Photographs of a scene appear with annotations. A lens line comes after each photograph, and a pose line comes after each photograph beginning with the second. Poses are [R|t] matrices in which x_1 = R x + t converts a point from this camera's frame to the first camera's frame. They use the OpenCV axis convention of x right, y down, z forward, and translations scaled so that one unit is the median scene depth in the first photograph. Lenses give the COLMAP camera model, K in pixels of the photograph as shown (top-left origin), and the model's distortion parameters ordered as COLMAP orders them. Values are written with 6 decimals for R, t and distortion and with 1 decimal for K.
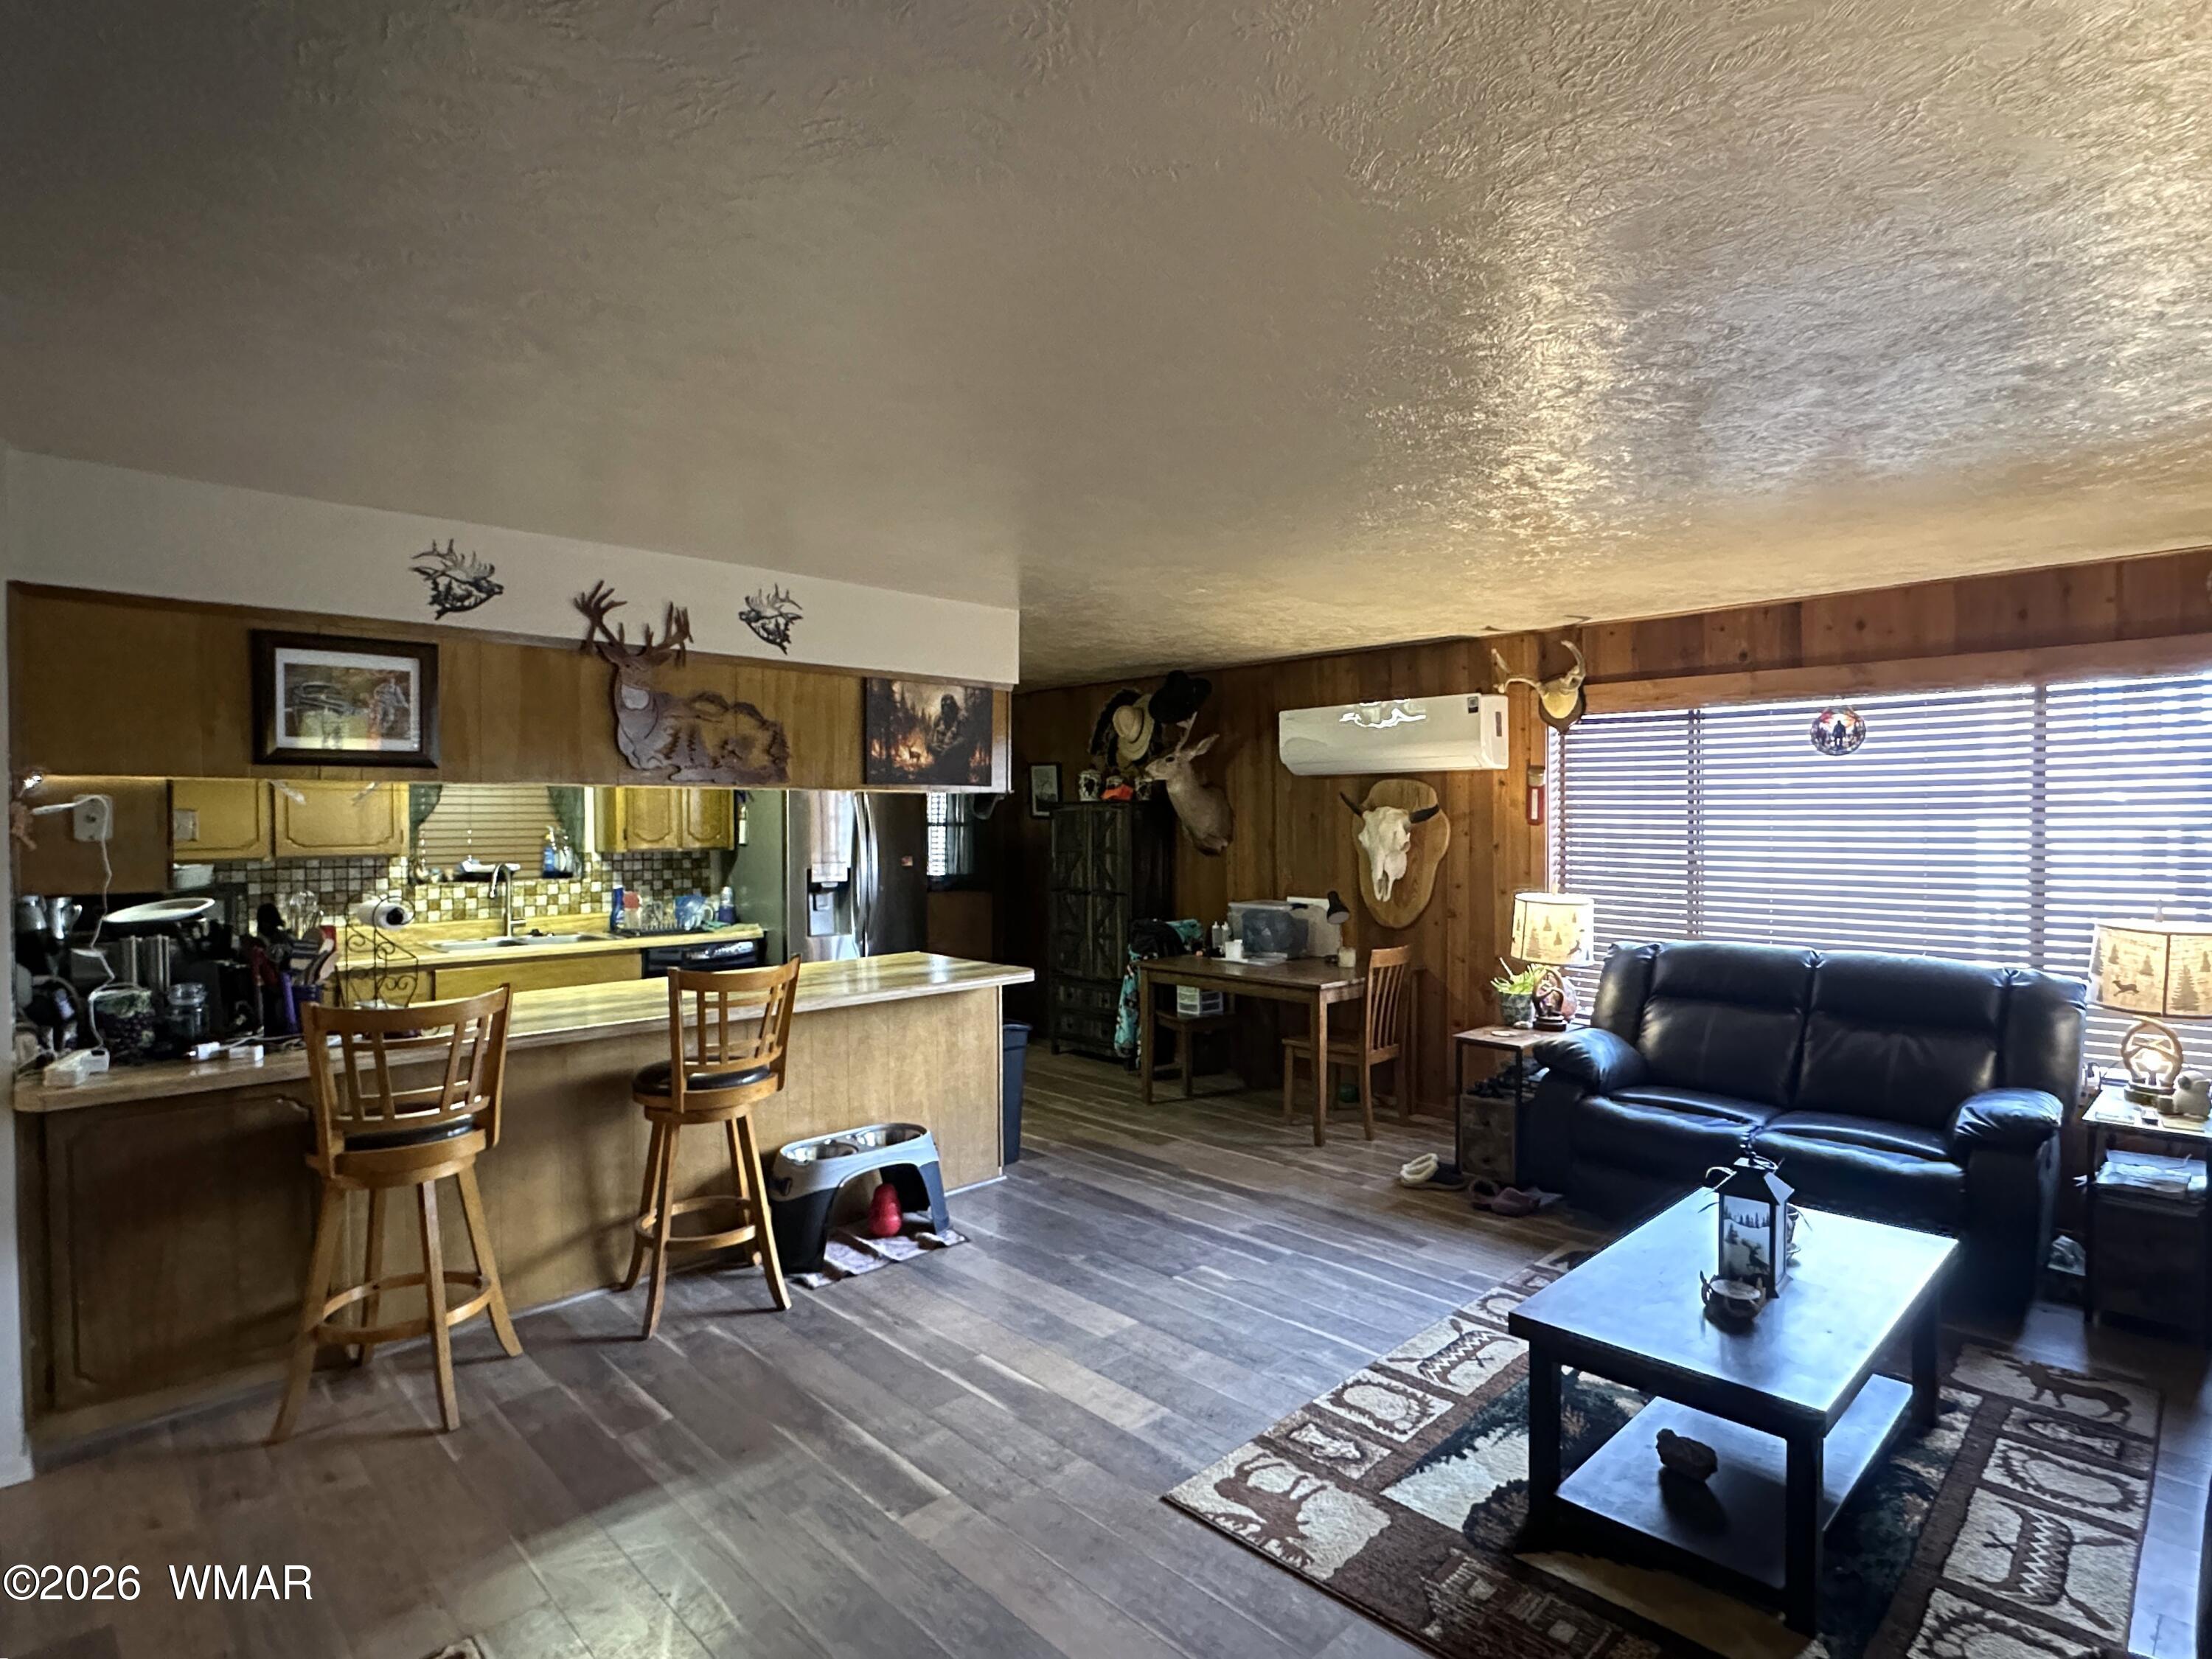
lens RADIAL K [[1150.2, 0, 1102.6], [0, 1150.2, 830.5], [0, 0, 1]] dist [-0.002693, -0.000299]
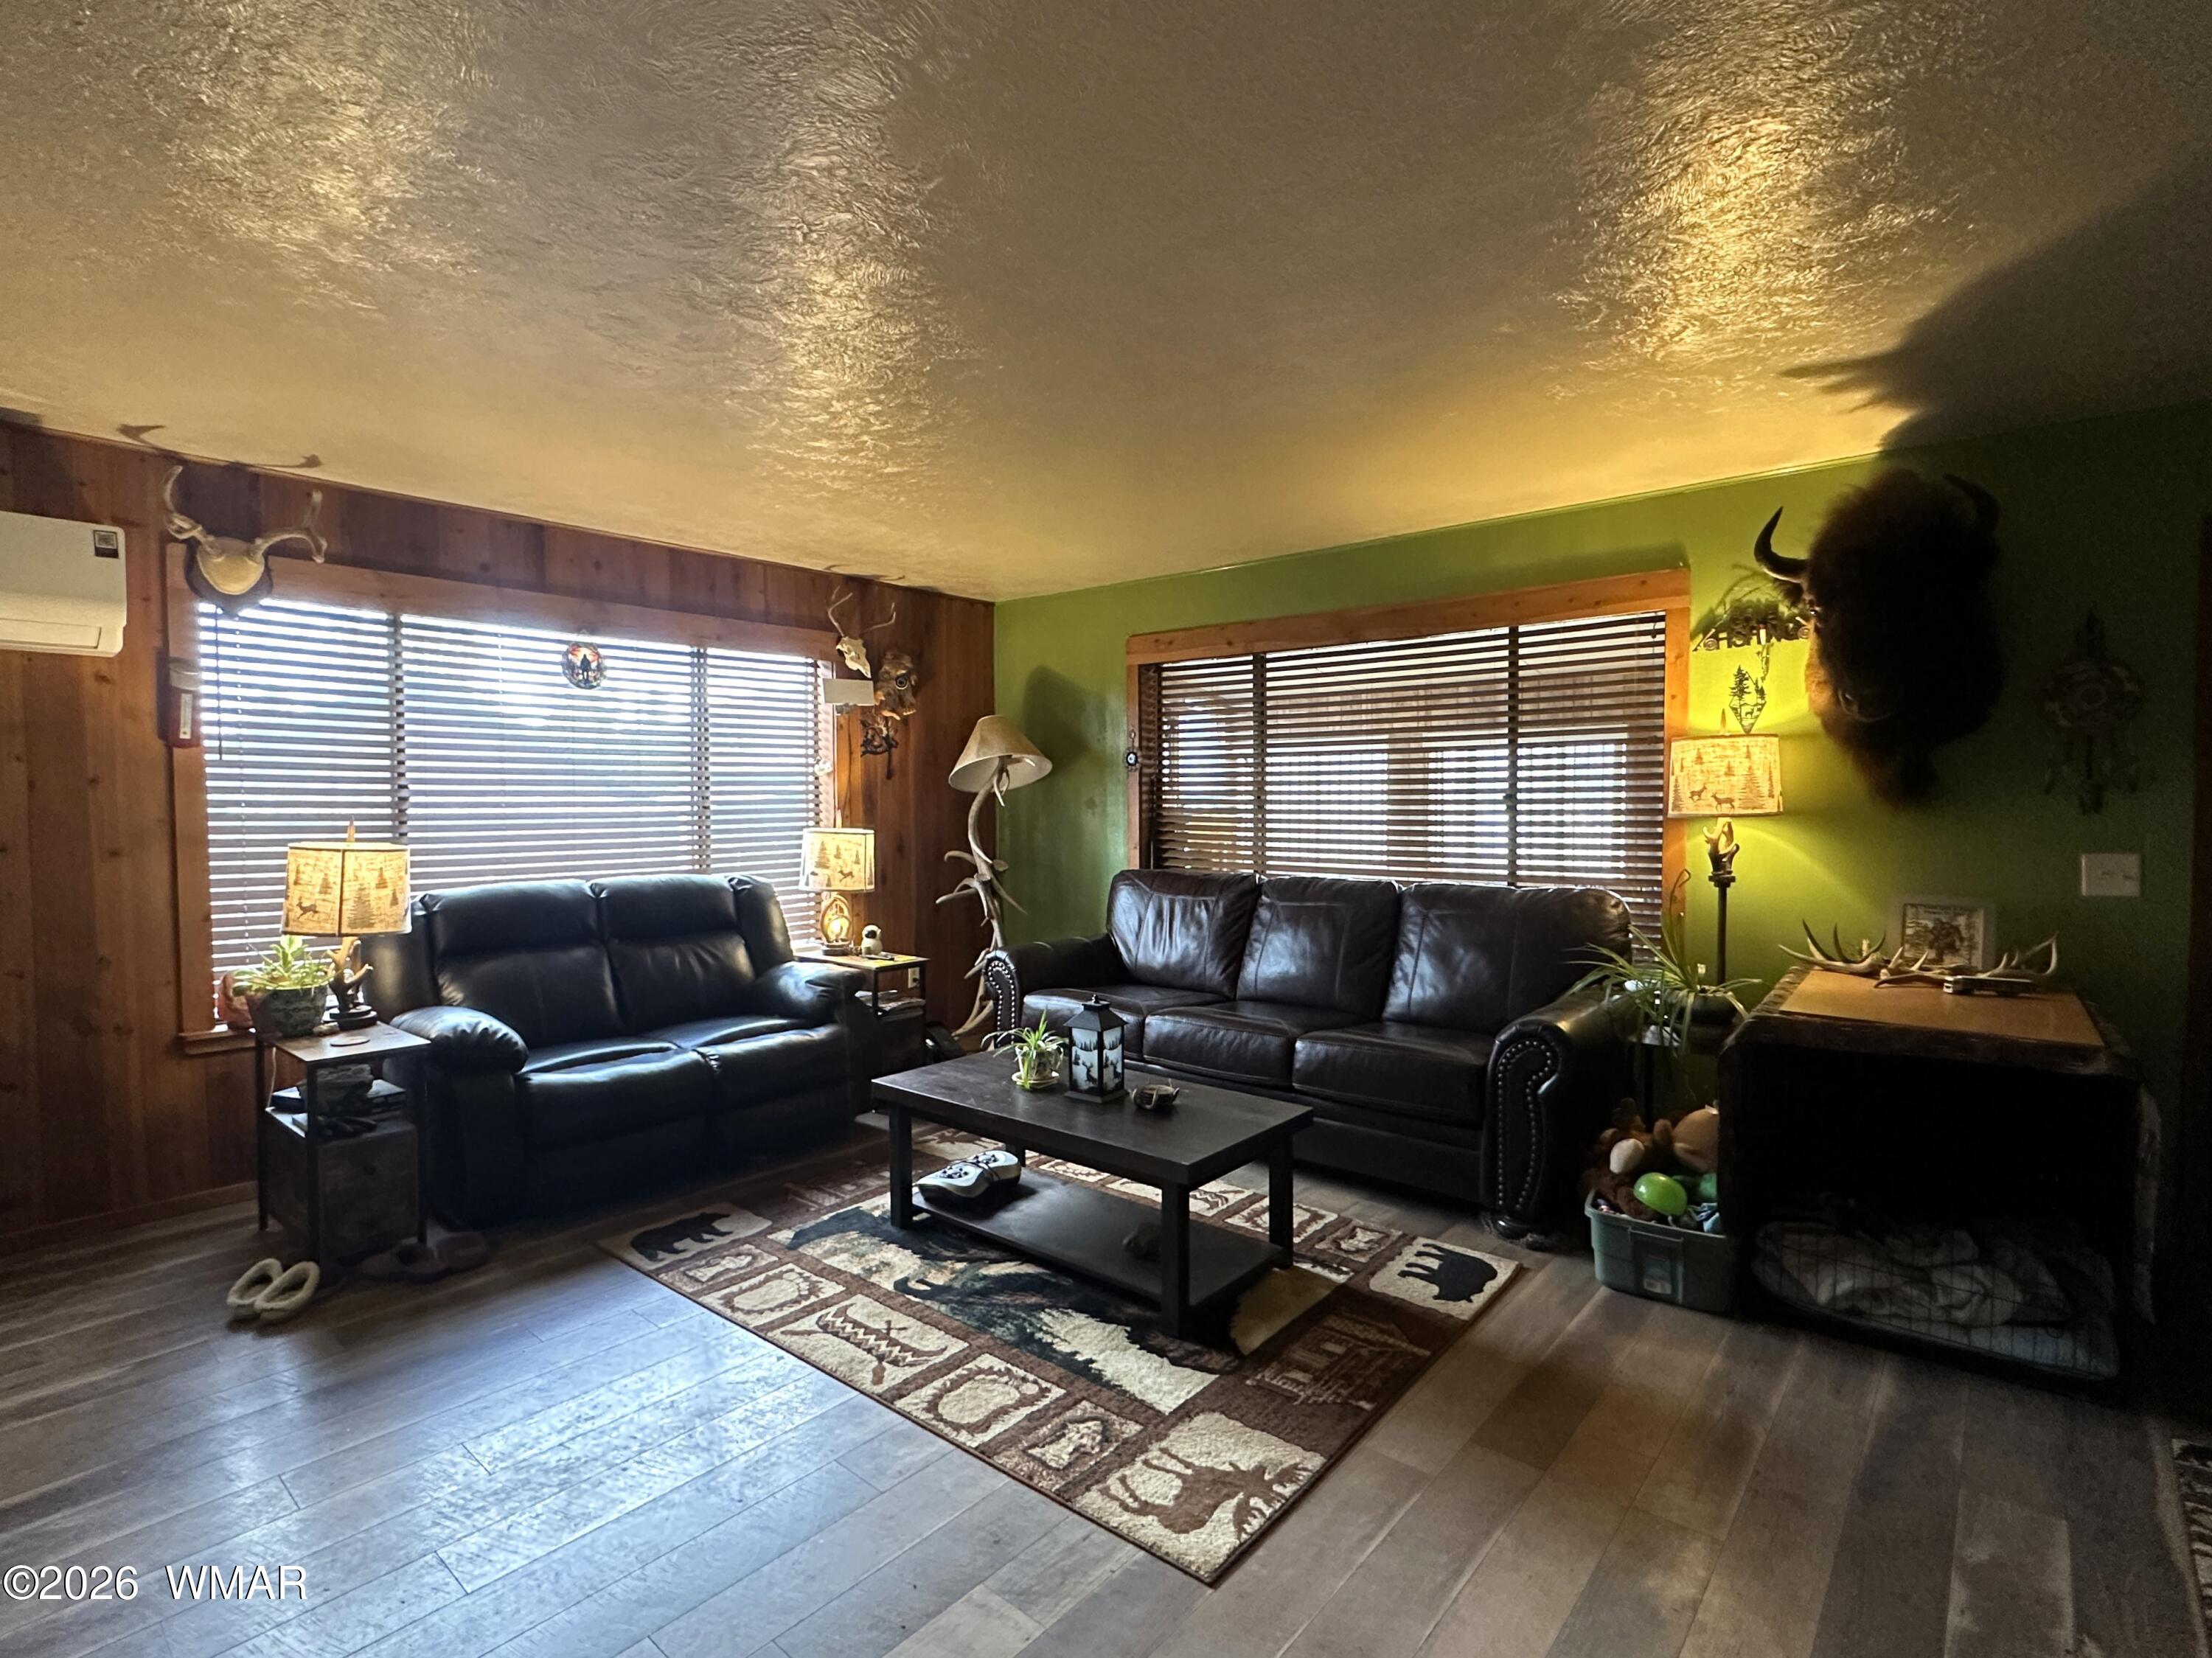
lens RADIAL K [[1071.4, 0, 1102.7], [0, 1071.4, 830.5], [0, 0, 1]] dist [-0.003205, 0.000037]
pose [[-0.096513, -0.028847, 0.994914, -0.507223], [0.010479, 0.999495, 0.029996, 0.052531], [-0.995277, 0.013320, -0.096162, 0.919464]]
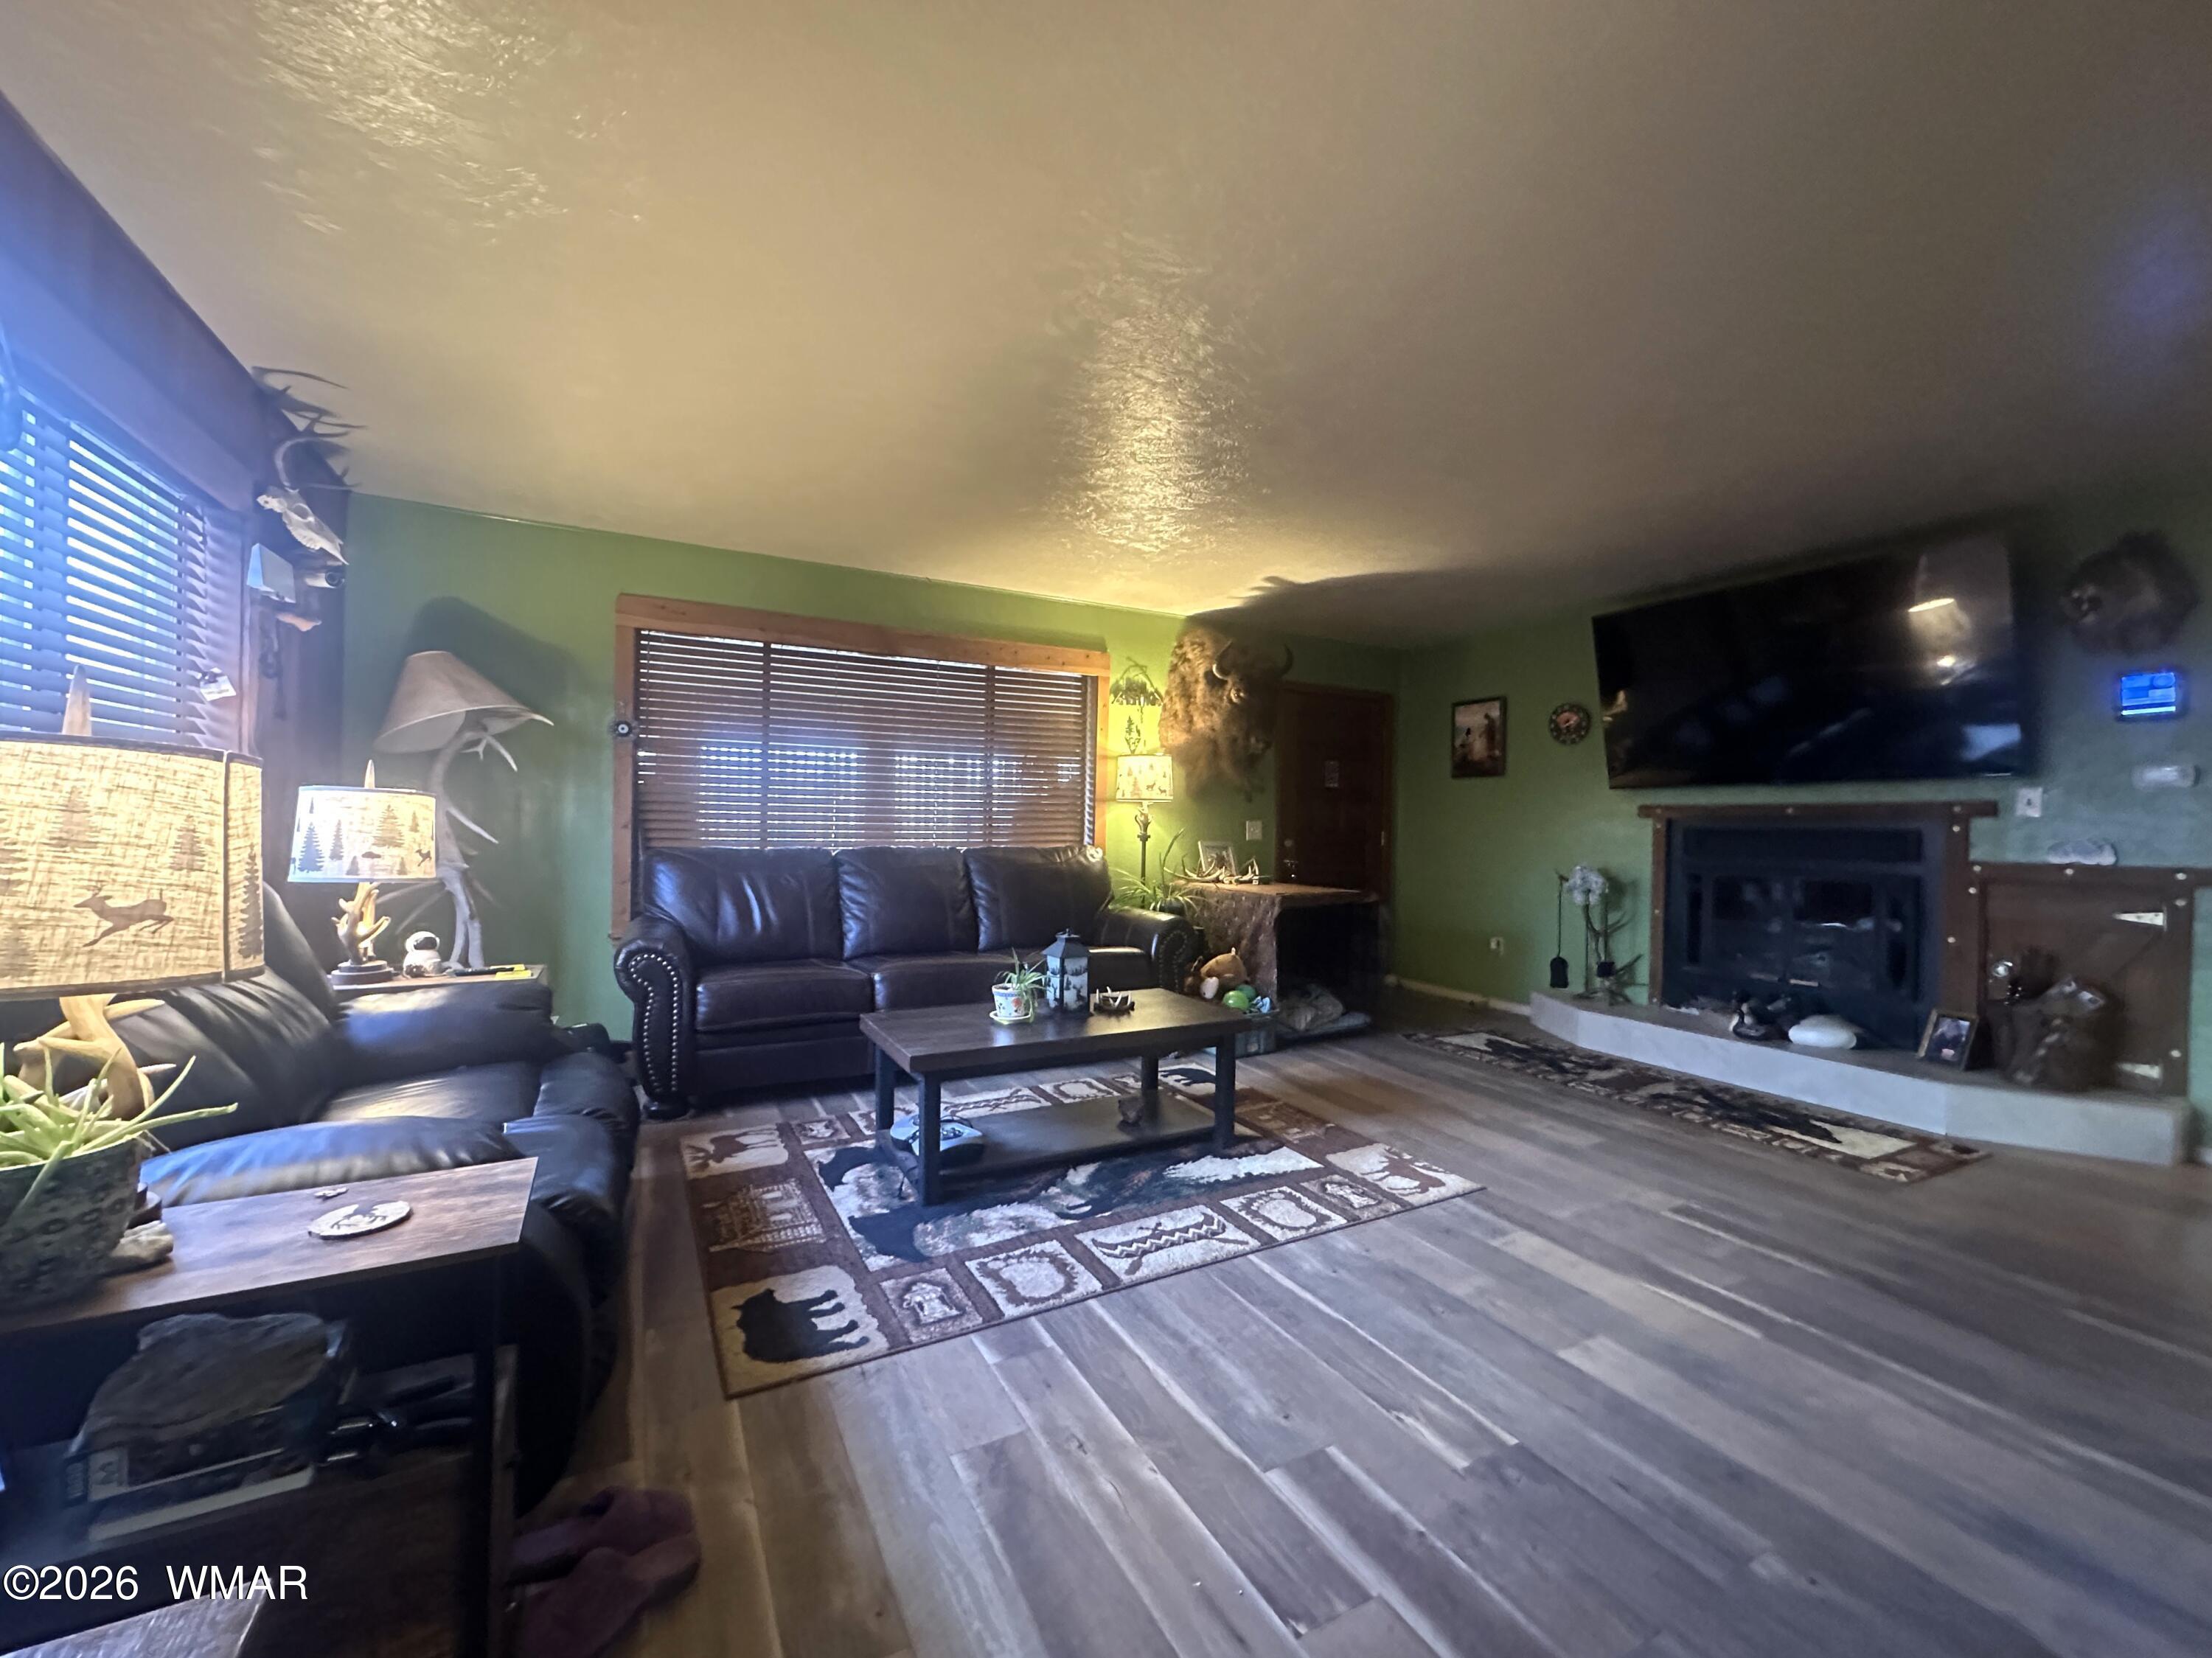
lens RADIAL K [[891.9, 0, 1102.9], [0, 891.9, 825.1], [0, 0, 1]] dist [0.000543, 0.000451]
pose [[-0.960693, -0.014074, 0.277256, 0.165770], [-0.012574, 0.999895, 0.007189, 0.112178], [-0.277328, 0.003421, -0.960769, 1.760165]]
